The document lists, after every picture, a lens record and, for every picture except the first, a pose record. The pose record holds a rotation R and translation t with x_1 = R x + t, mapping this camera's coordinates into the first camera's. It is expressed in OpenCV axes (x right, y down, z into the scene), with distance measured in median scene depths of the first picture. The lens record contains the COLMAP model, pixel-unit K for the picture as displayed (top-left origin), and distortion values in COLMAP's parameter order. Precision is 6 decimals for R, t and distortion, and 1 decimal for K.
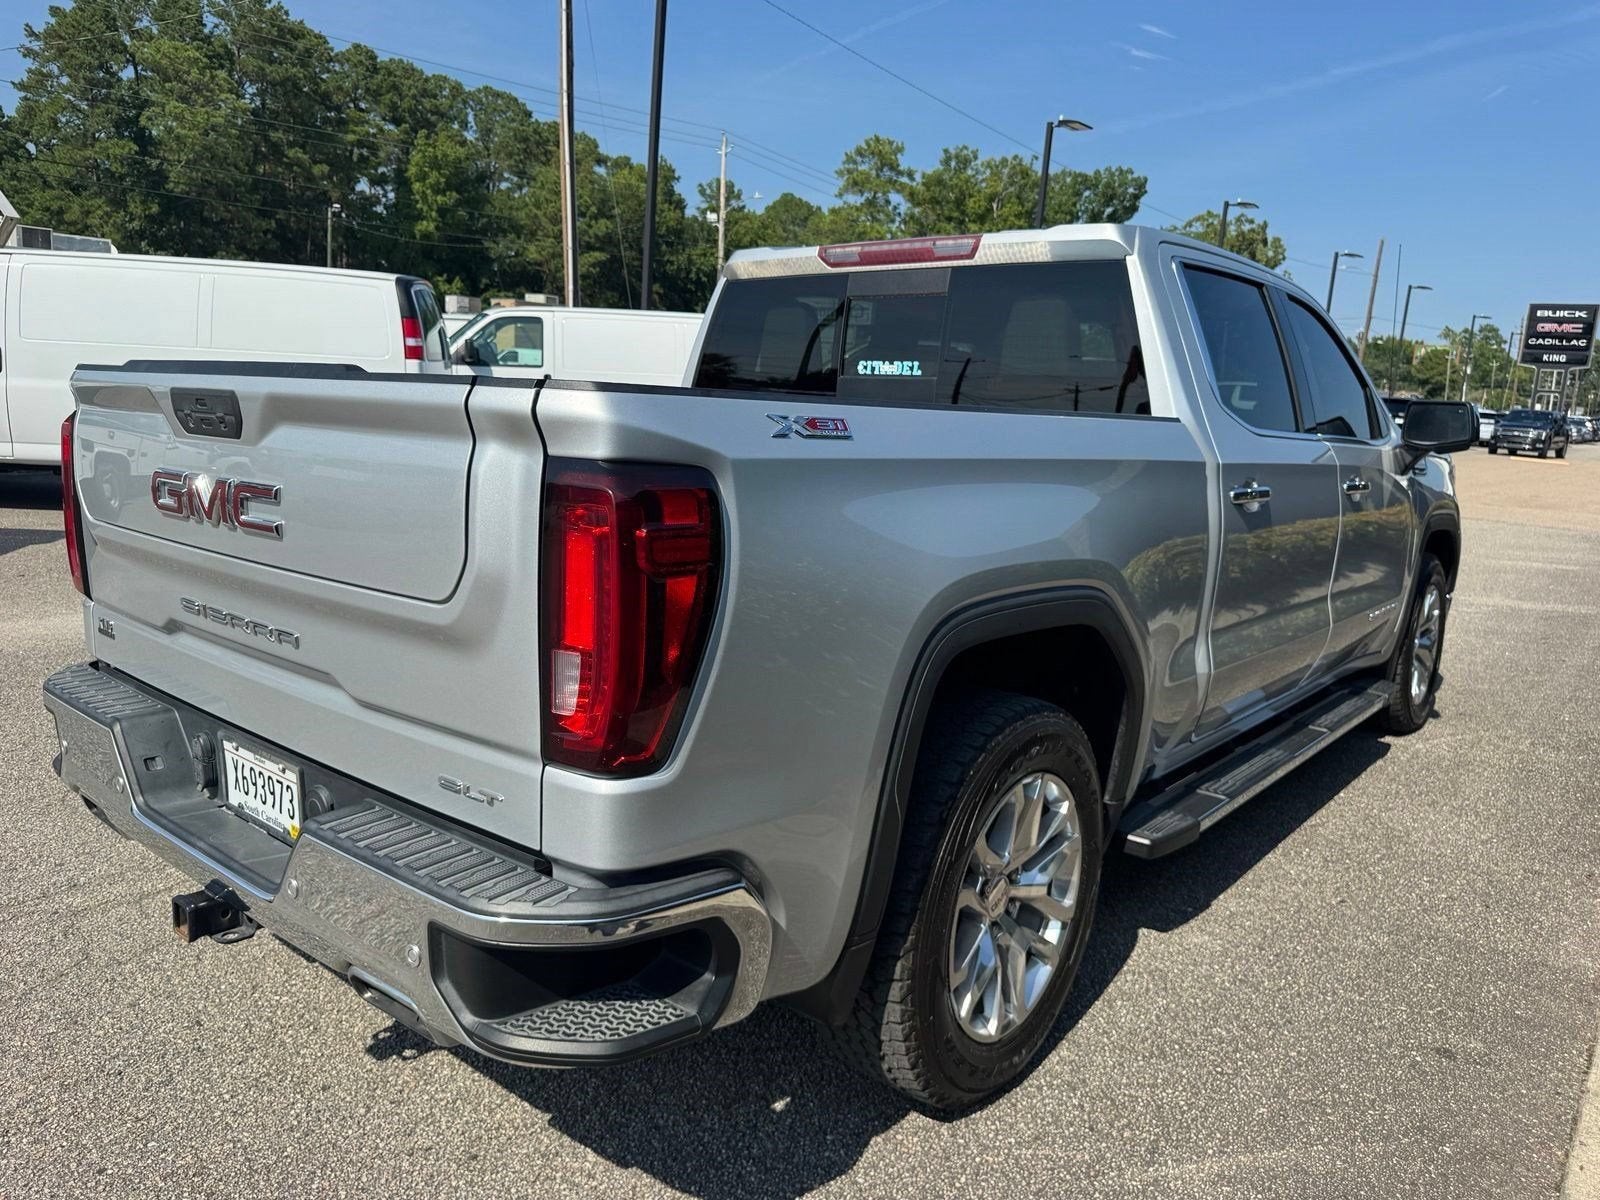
lens RADIAL K [[1133.0, 0, 788.8], [0, 1133.0, 595.2], [0, 0, 1]] dist [0.073402, -0.109424]
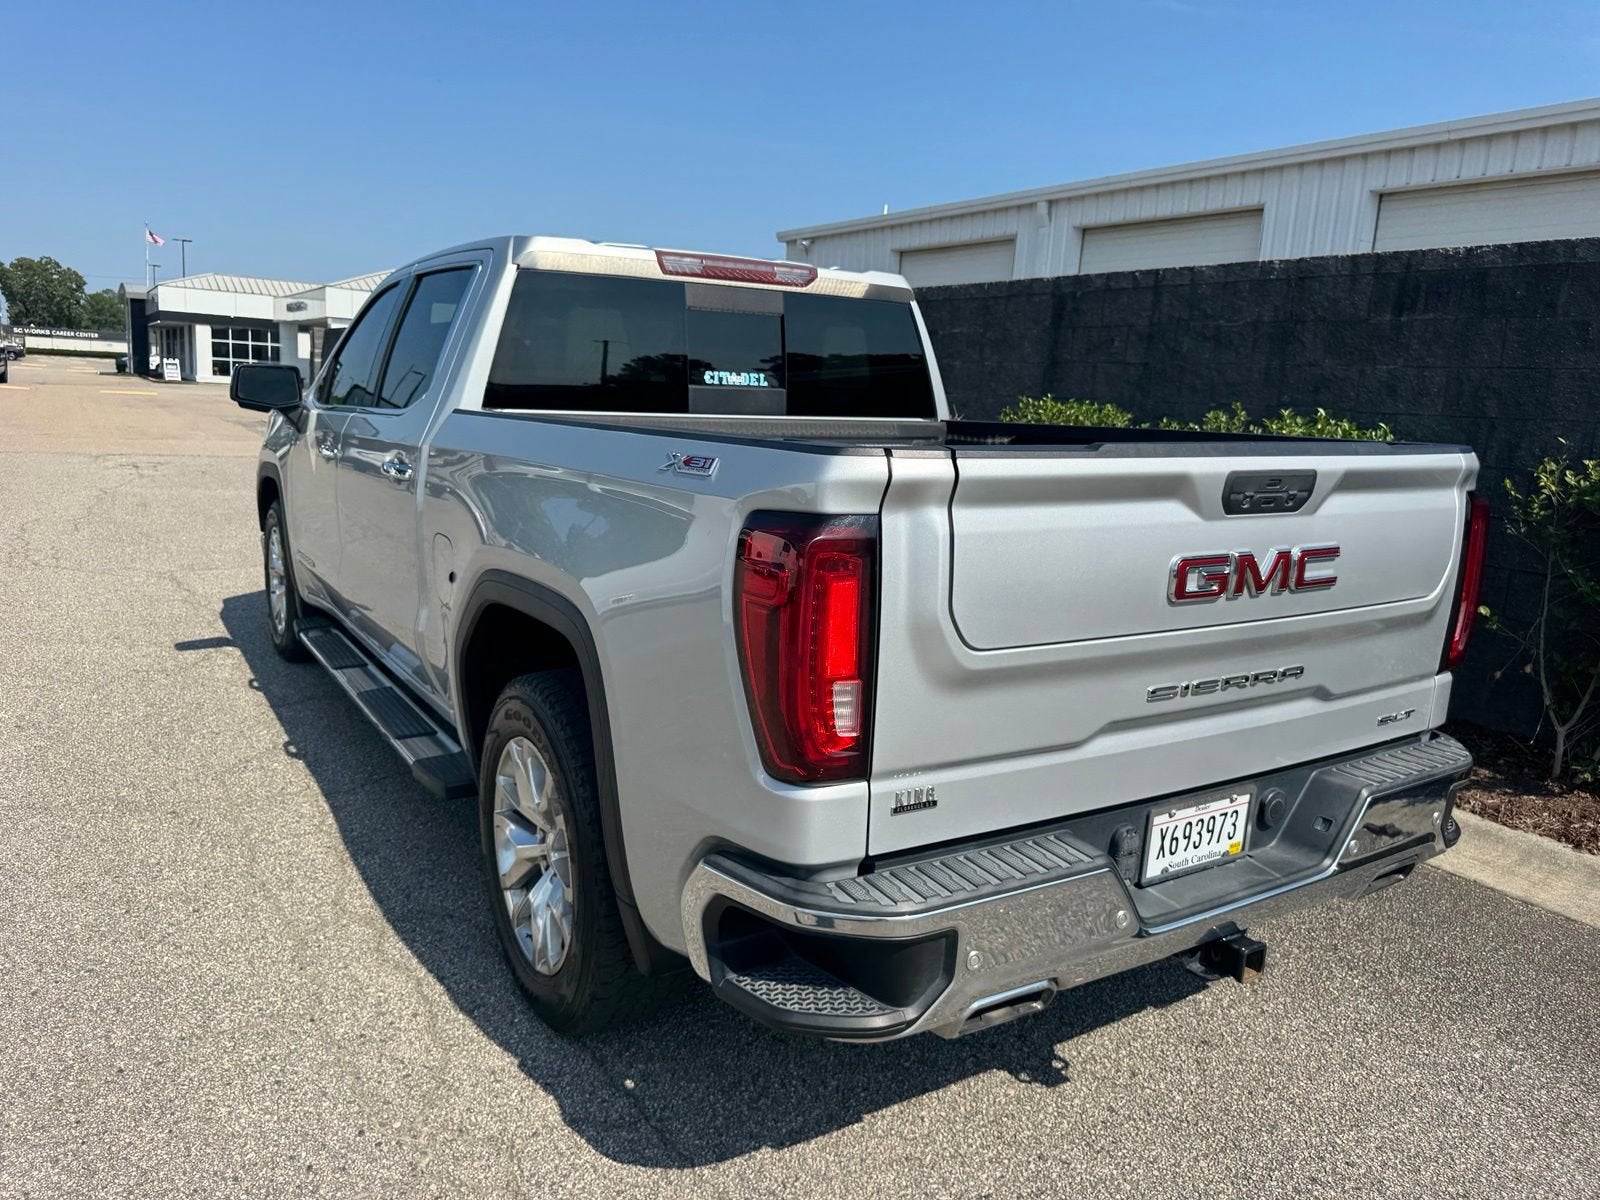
lens RADIAL K [[1161.2, 0, 785.1], [0, 1161.2, 597.6], [0, 0, 1]] dist [0.069742, -0.128299]
pose [[0.314110, -0.200851, 0.927898, -0.865158], [0.136511, 0.976764, 0.165217, -0.156688], [-0.939521, 0.074772, 0.334230, 0.546810]]
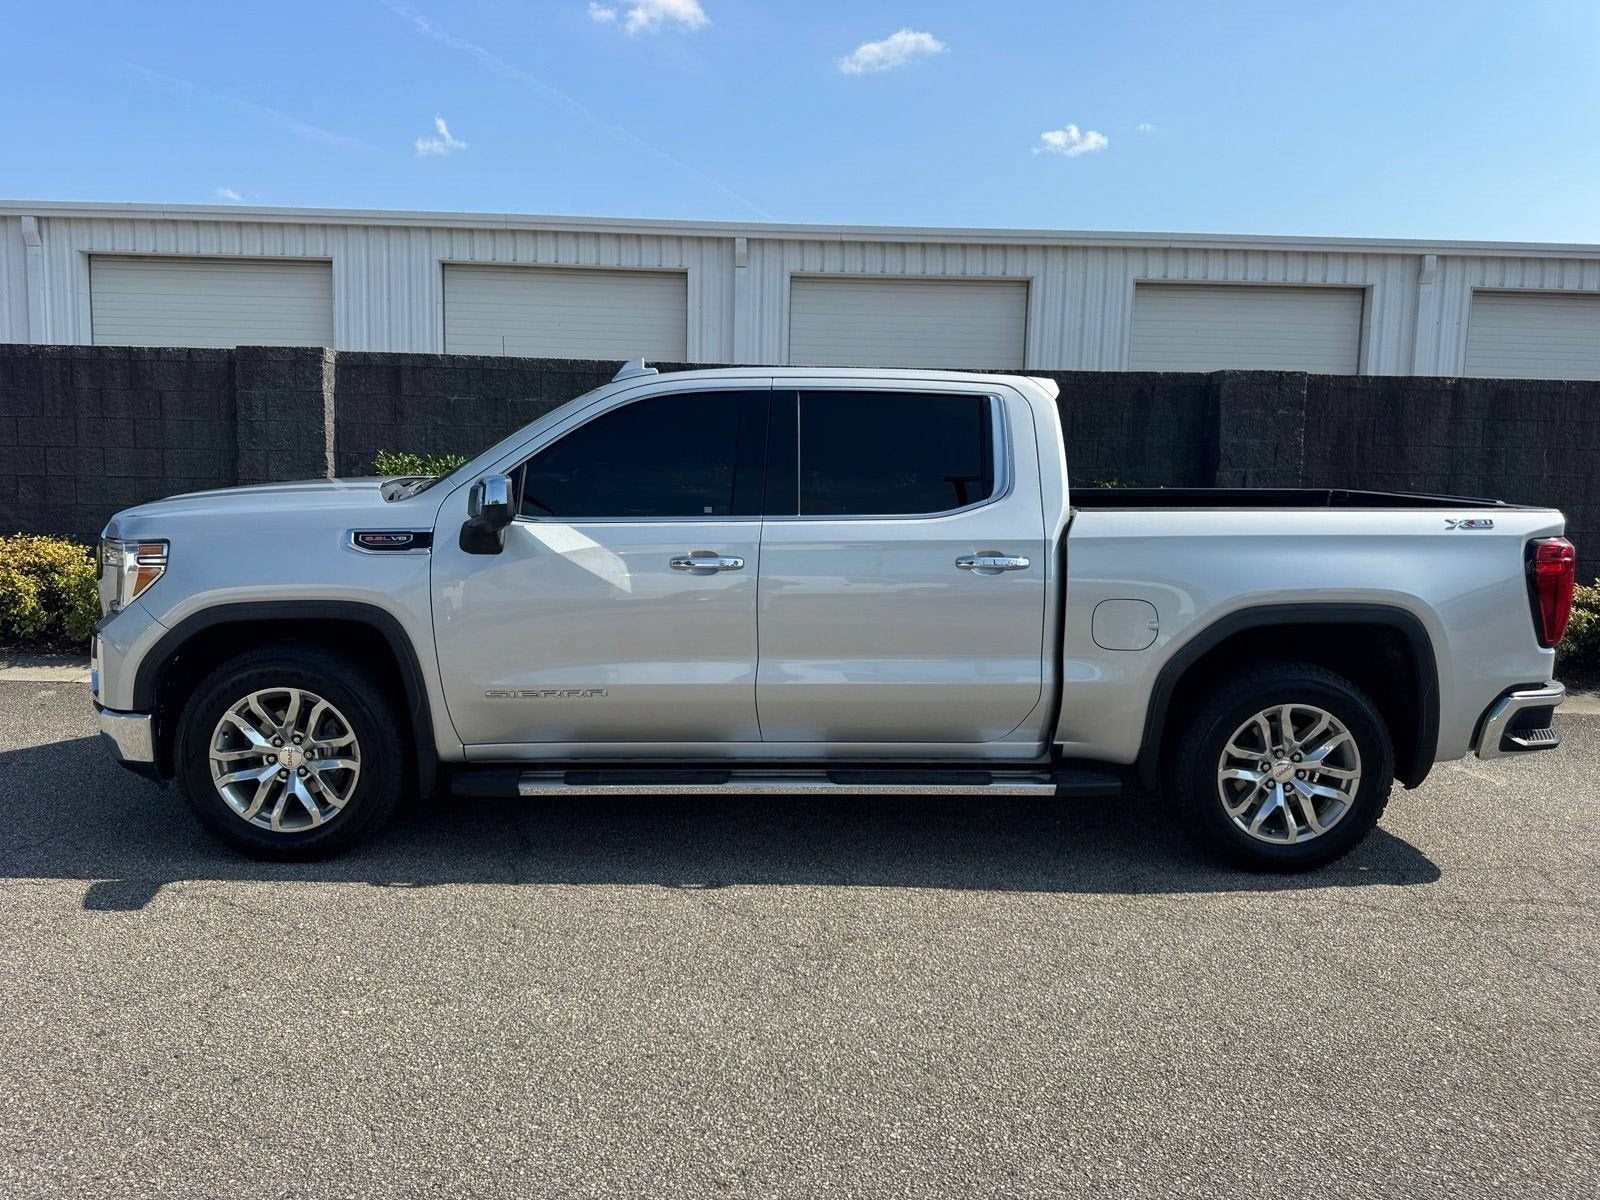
lens RADIAL K [[1132.7, 0, 794.4], [0, 1132.7, 594.9], [0, 0, 1]] dist [0.079310, -0.121171]
pose [[-0.670283, -0.153648, 0.726025, -0.752668], [0.080015, 0.957665, 0.276542, -0.438531], [-0.737779, 0.243455, -0.629613, 2.000508]]
